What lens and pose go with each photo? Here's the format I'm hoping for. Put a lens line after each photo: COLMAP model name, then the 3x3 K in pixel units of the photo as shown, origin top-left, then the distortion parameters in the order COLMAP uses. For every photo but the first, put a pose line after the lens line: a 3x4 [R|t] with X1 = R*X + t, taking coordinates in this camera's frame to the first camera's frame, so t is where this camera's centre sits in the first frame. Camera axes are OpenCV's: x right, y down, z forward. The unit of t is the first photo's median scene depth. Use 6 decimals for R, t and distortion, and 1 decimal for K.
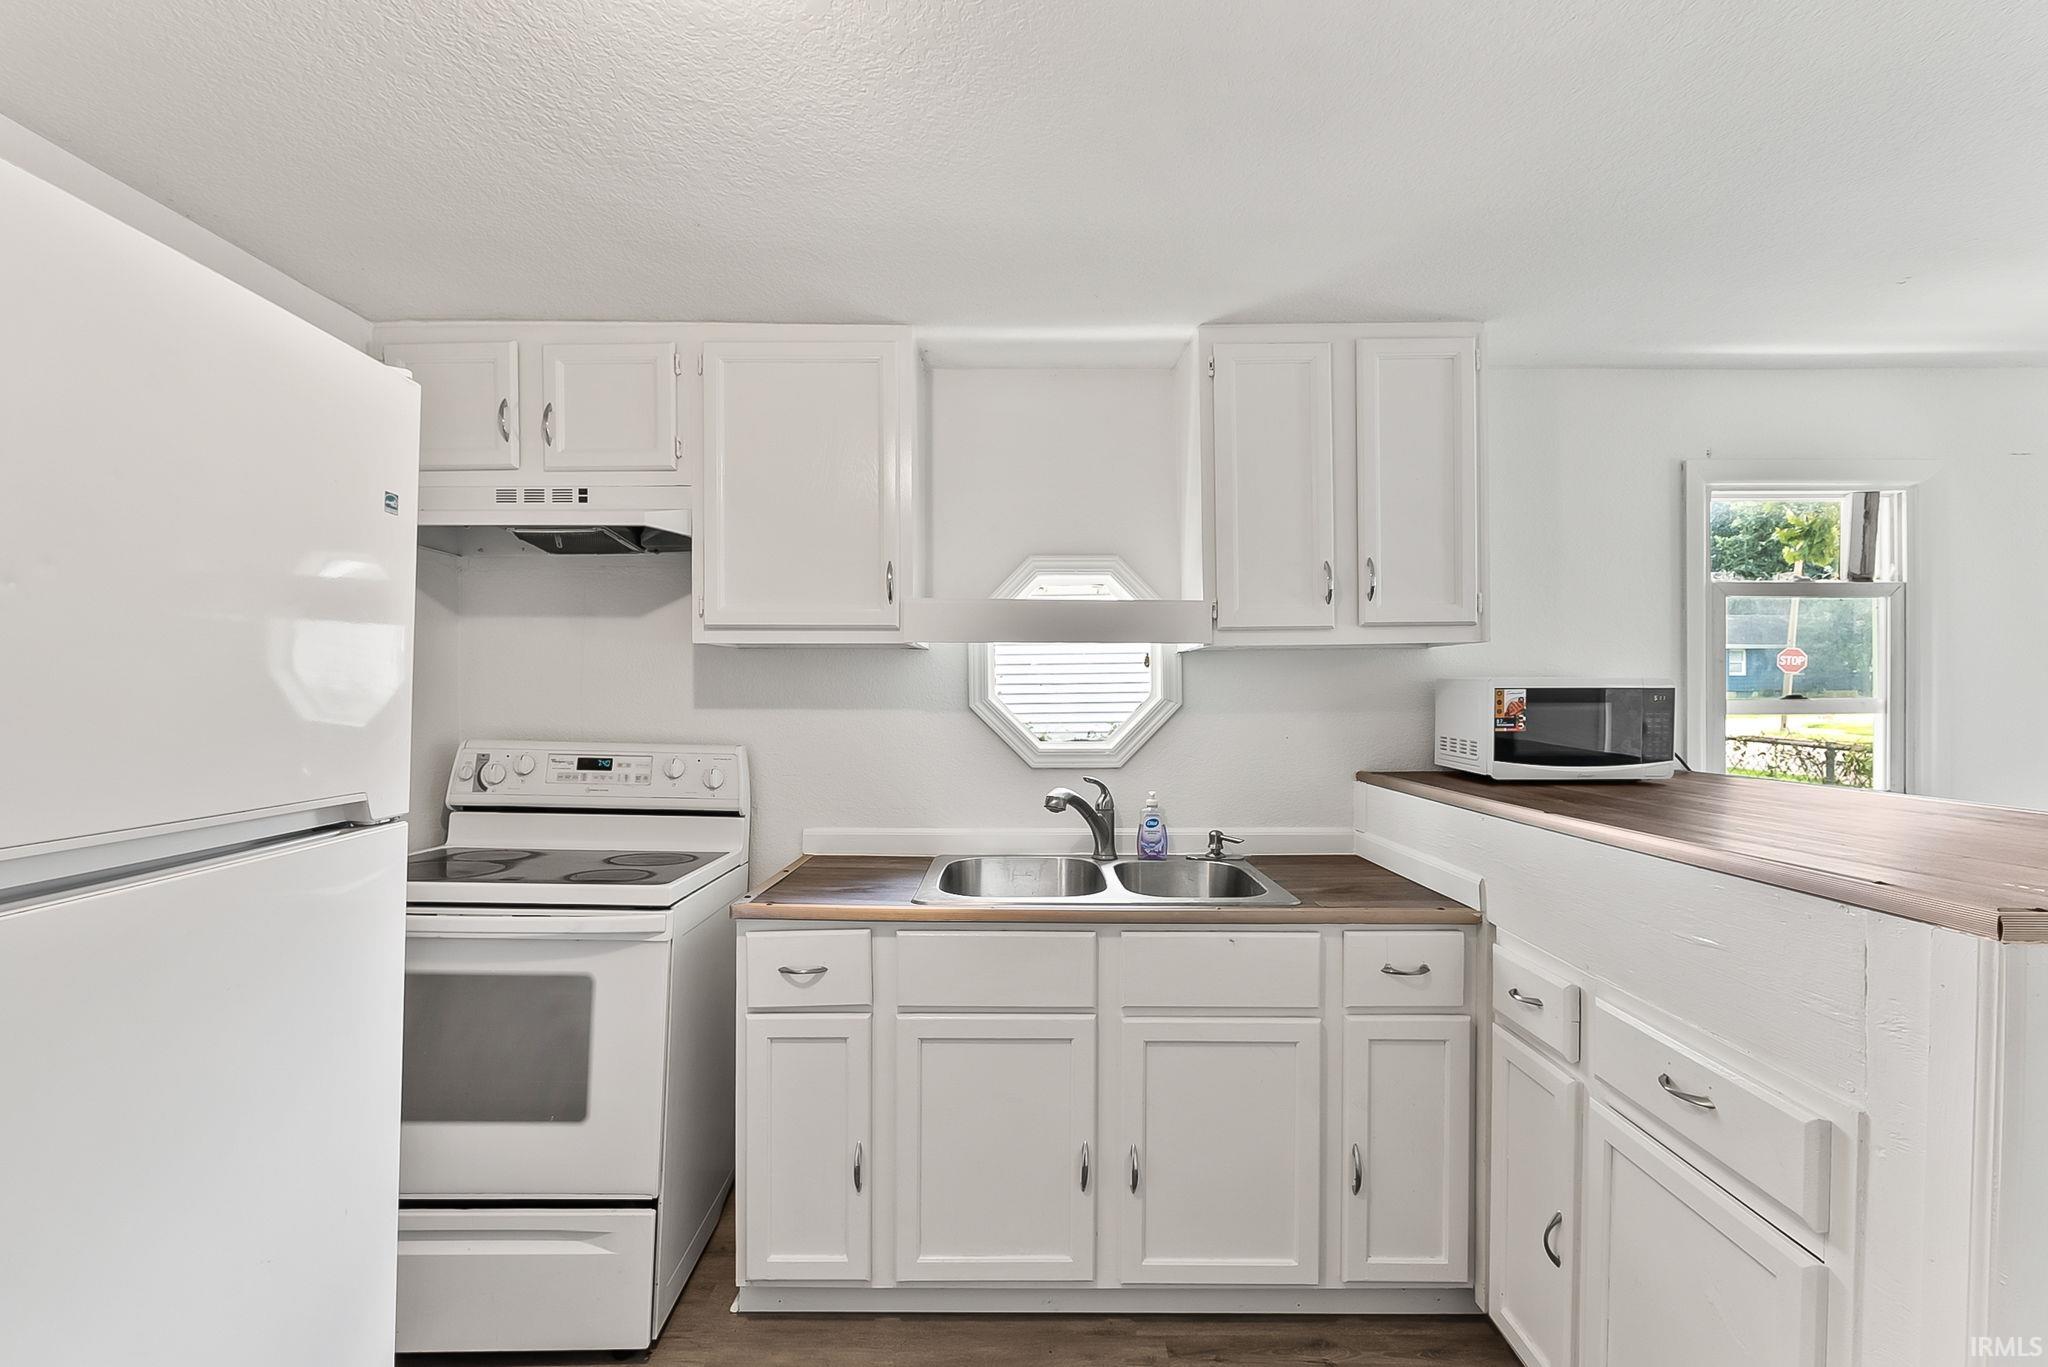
lens RADIAL K [[869.6, 0, 1018.9], [0, 869.6, 692.8], [0, 0, 1]] dist [-0.011226, -0.000317]
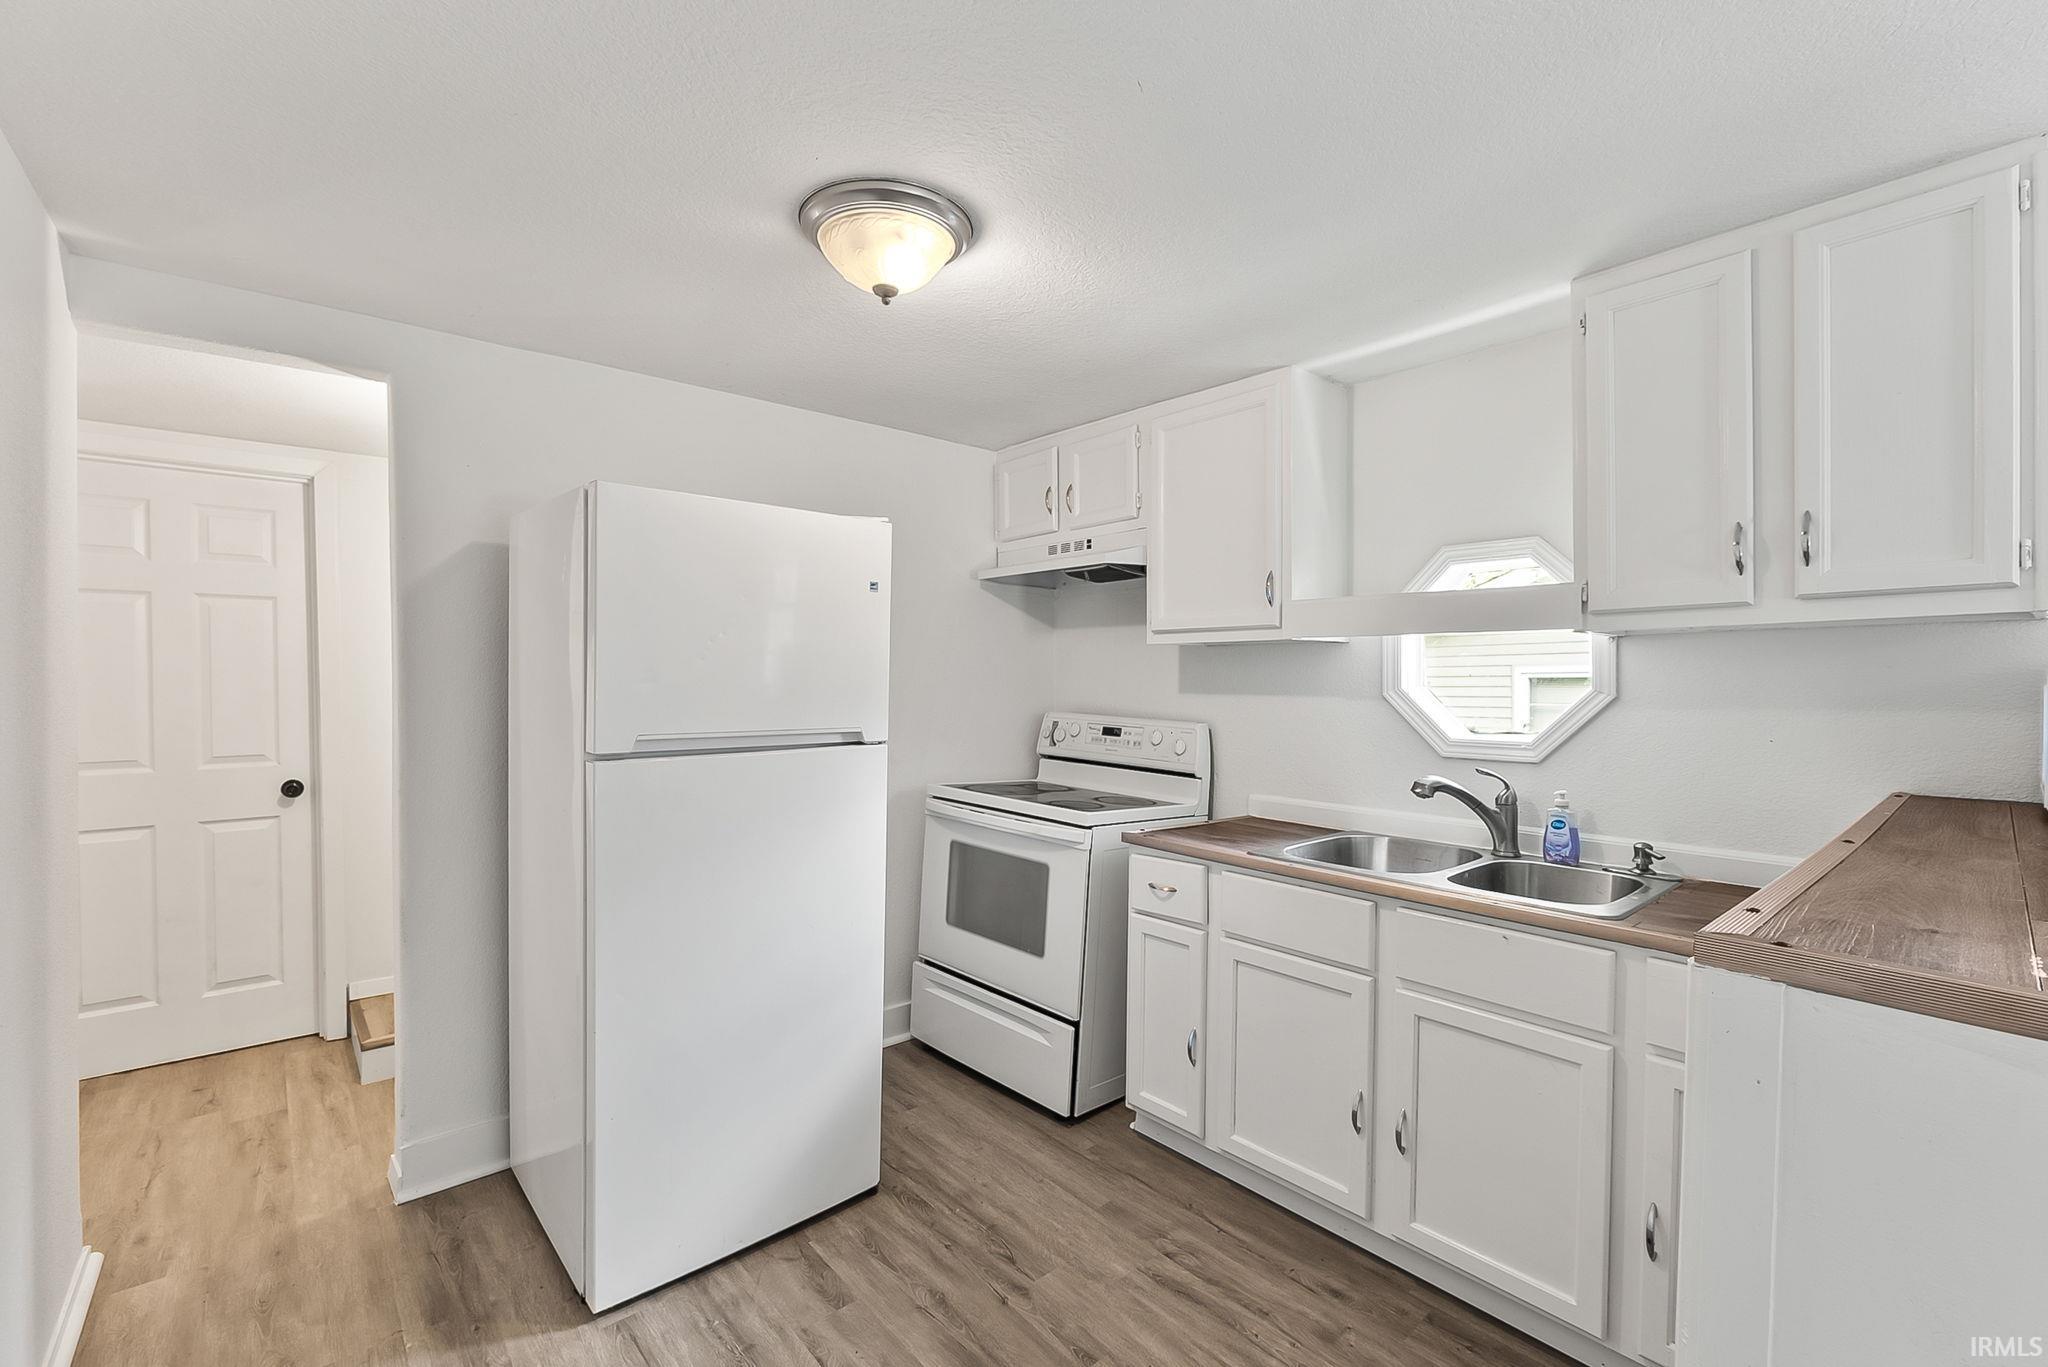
lens RADIAL K [[869.6, 0, 1009.3], [0, 869.6, 691.2], [0, 0, 1]] dist [-0.011226, -0.000317]
pose [[0.649114, 0.013231, -0.760576, 0.523518], [-0.005268, 0.999903, 0.012898, -0.000514], [0.760673, -0.004365, 0.649121, -0.043119]]
